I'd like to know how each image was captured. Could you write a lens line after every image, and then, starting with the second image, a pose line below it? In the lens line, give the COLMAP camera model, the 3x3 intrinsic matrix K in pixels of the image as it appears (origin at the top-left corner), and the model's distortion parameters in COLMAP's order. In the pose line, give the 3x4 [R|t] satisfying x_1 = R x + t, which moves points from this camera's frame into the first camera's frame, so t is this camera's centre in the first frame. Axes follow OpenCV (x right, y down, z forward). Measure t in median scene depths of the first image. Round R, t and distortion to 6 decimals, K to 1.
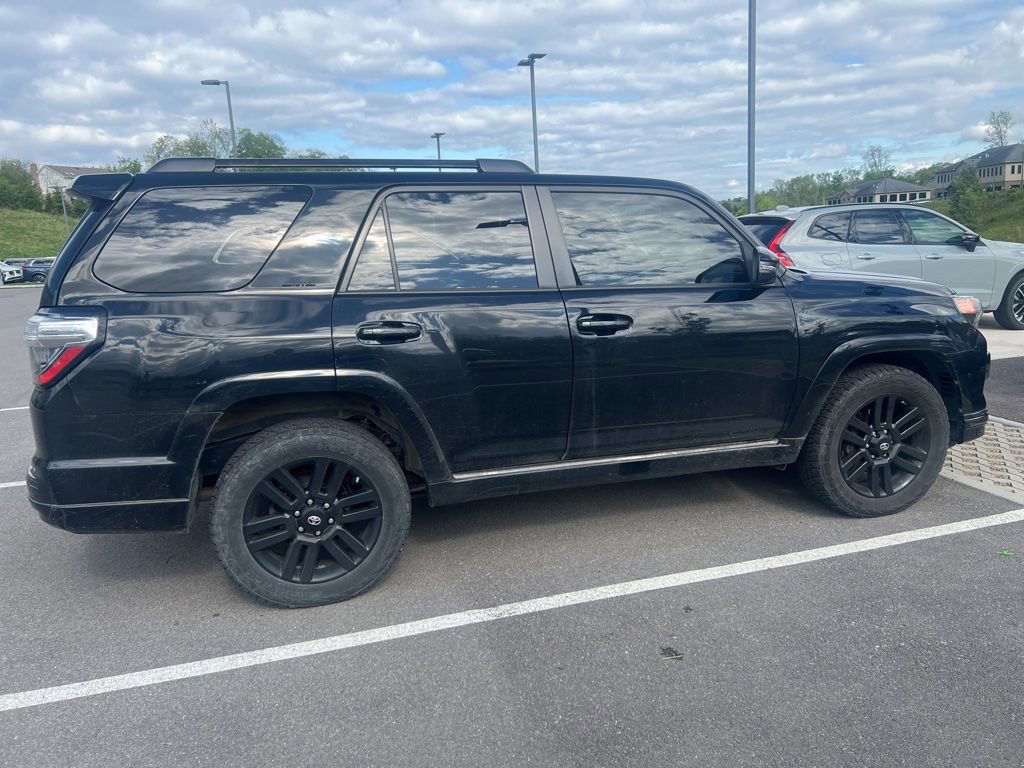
lens RADIAL K [[841.3, 0, 512.0], [0, 841.3, 384.0], [0, 0, 1]] dist [0.052871, -0.057306]
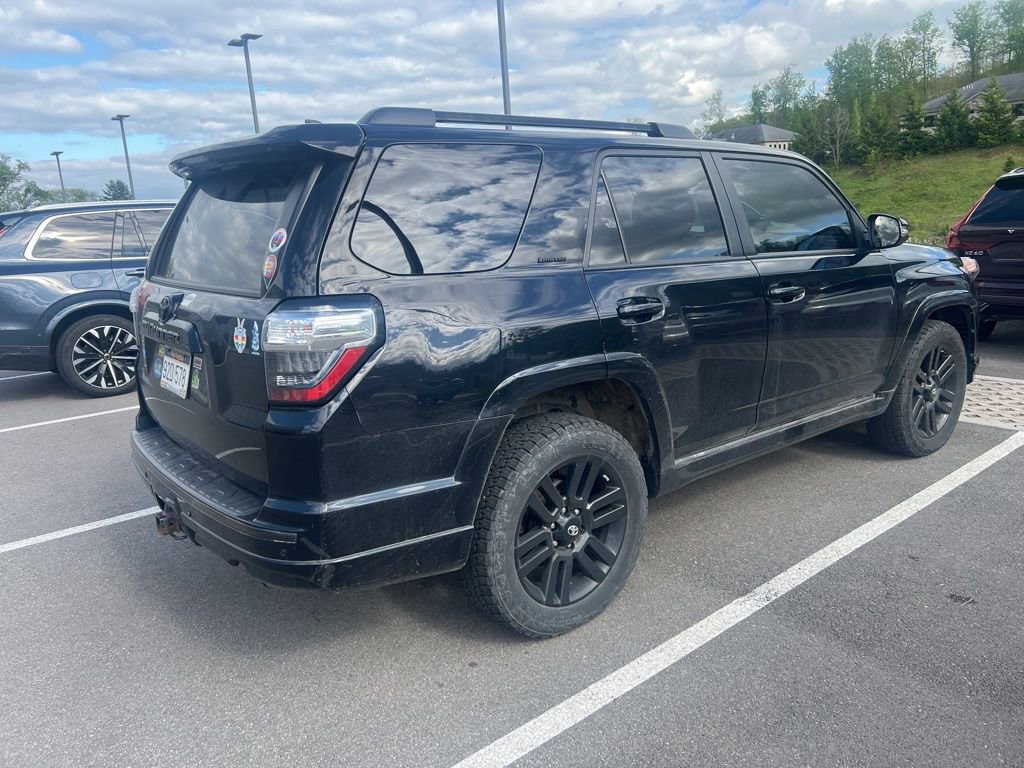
lens RADIAL K [[841.2, 0, 514.4], [0, 841.2, 369.9], [0, 0, 1]] dist [0.060177, -0.061714]
pose [[0.913272, -0.083520, 0.398697, -0.051553], [0.088229, 0.996079, 0.006561, -0.001188], [-0.397682, 0.029185, 0.917059, 0.018543]]
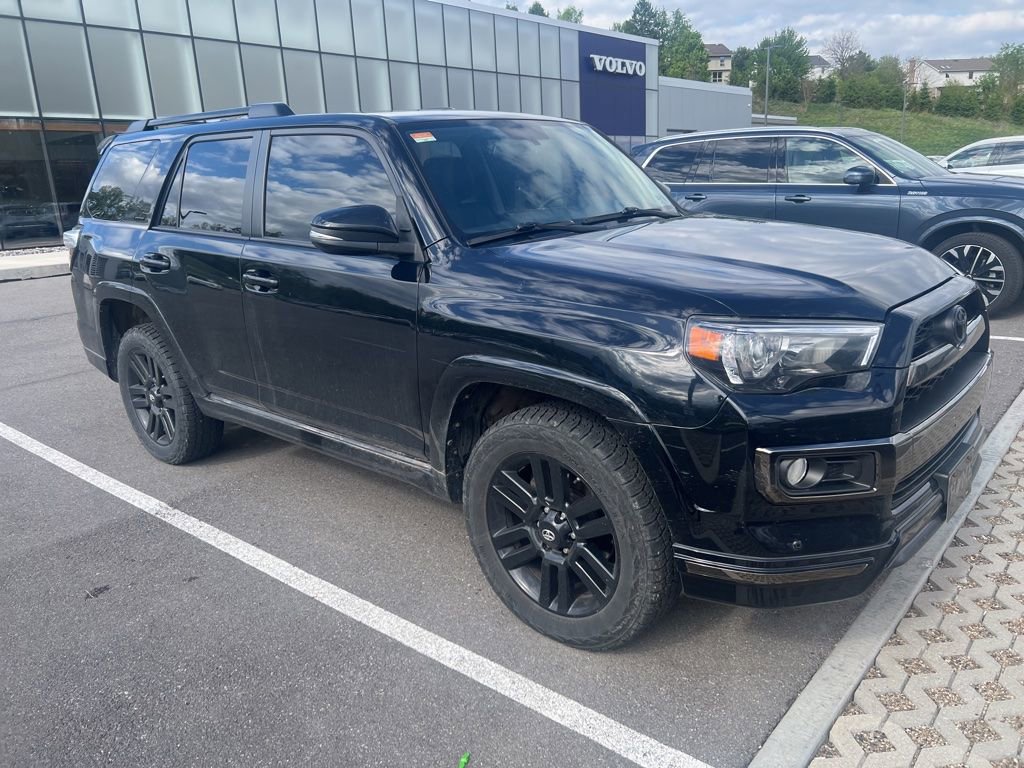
lens RADIAL K [[811.6, 0, 481.4], [0, 811.6, 386.3], [0, 0, 1]] dist [0.005423, 0.003745]
pose [[0.501124, 0.243215, -0.830494, 0.089940], [-0.130563, 0.969956, 0.205275, -0.015432], [0.855469, 0.005563, 0.517824, 0.064606]]
